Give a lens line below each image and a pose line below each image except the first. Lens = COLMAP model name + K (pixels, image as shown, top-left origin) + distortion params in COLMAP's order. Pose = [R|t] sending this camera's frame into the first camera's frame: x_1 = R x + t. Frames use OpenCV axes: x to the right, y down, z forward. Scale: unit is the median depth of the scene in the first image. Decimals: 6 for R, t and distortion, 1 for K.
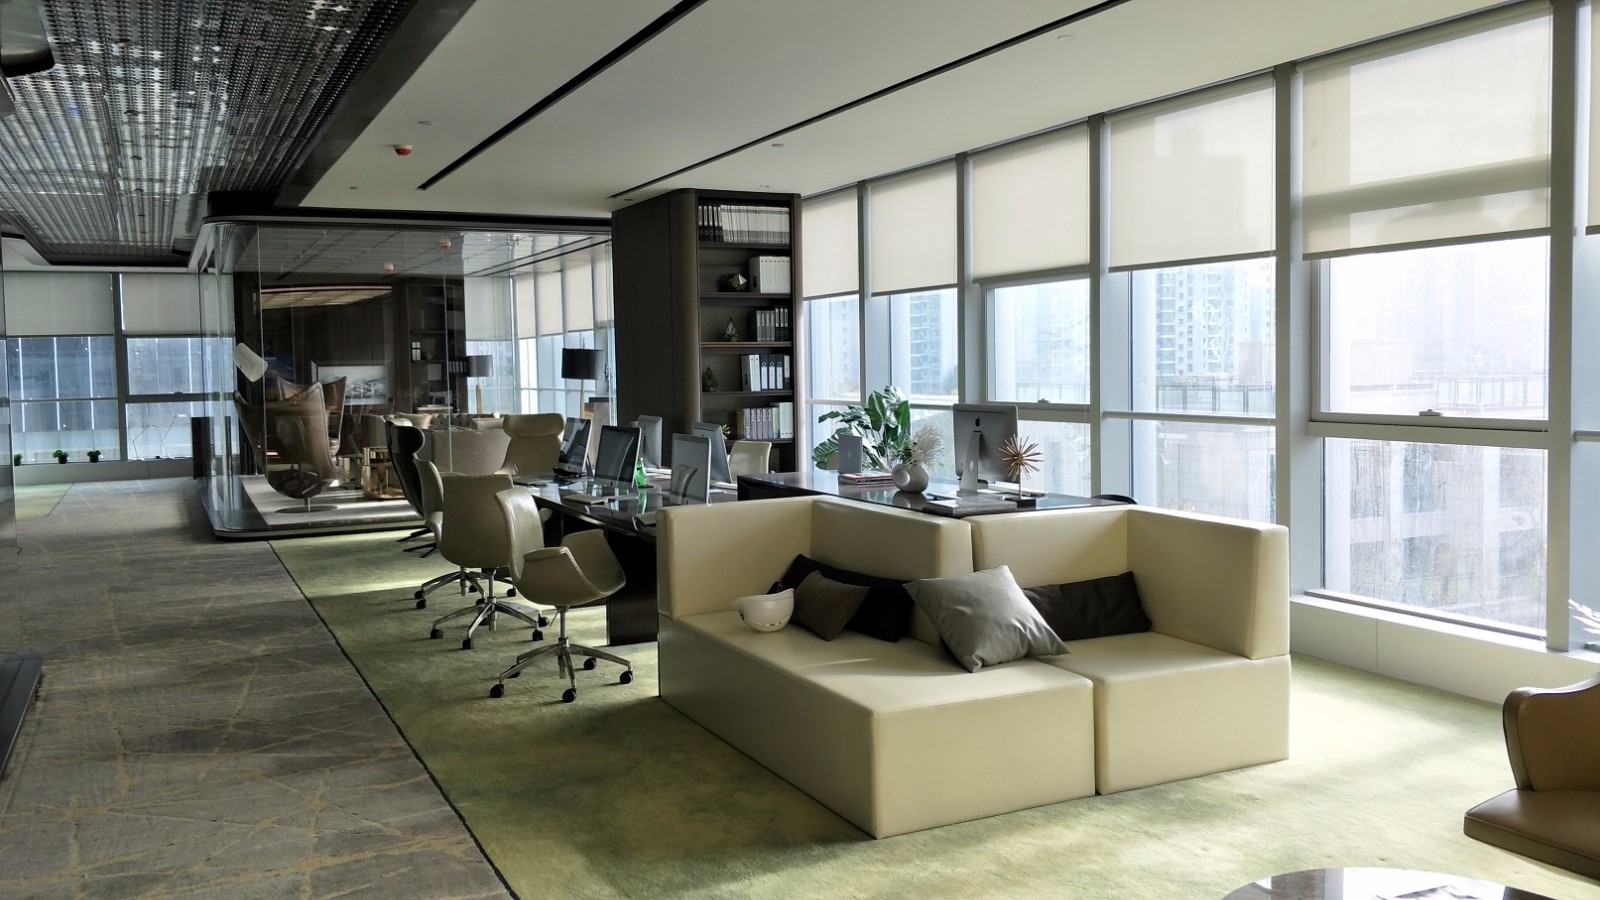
lens RADIAL K [[1339.1, 0, 801.8], [0, 1339.1, 449.5], [0, 0, 1]] dist [0.009903, -0.004011]
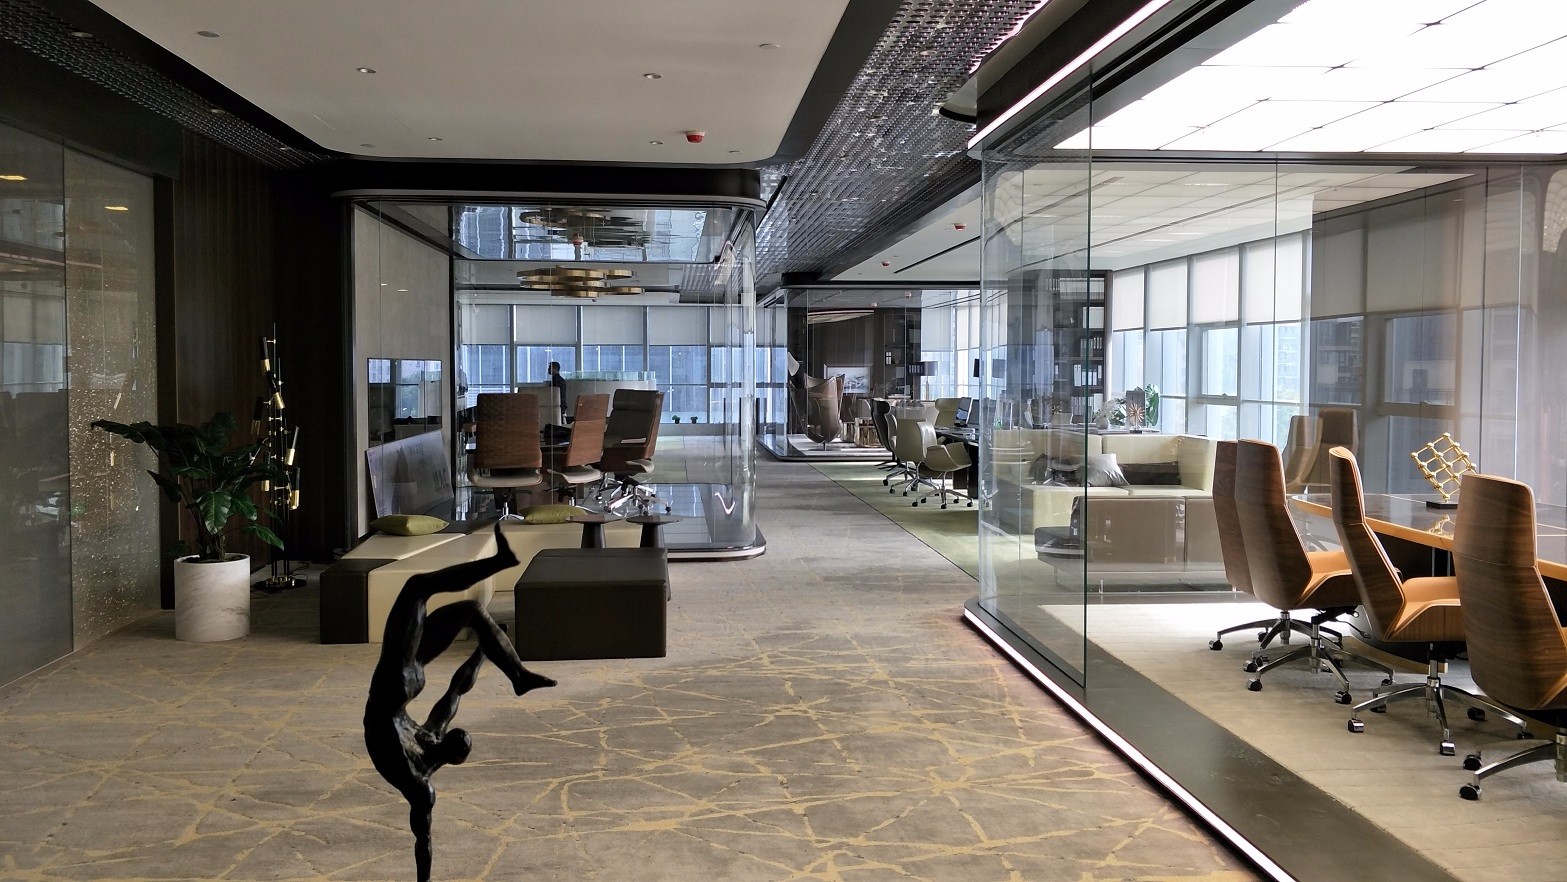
lens RADIAL K [[1311.5, 0, 783.8], [0, 1311.5, 439.8], [0, 0, 1]] dist [0.009903, -0.004011]
pose [[0.935949, 0.035674, -0.350323, 0.177666], [-0.038602, 0.999254, -0.001375, 0.036757], [0.350012, 0.014810, 0.936628, -0.615516]]
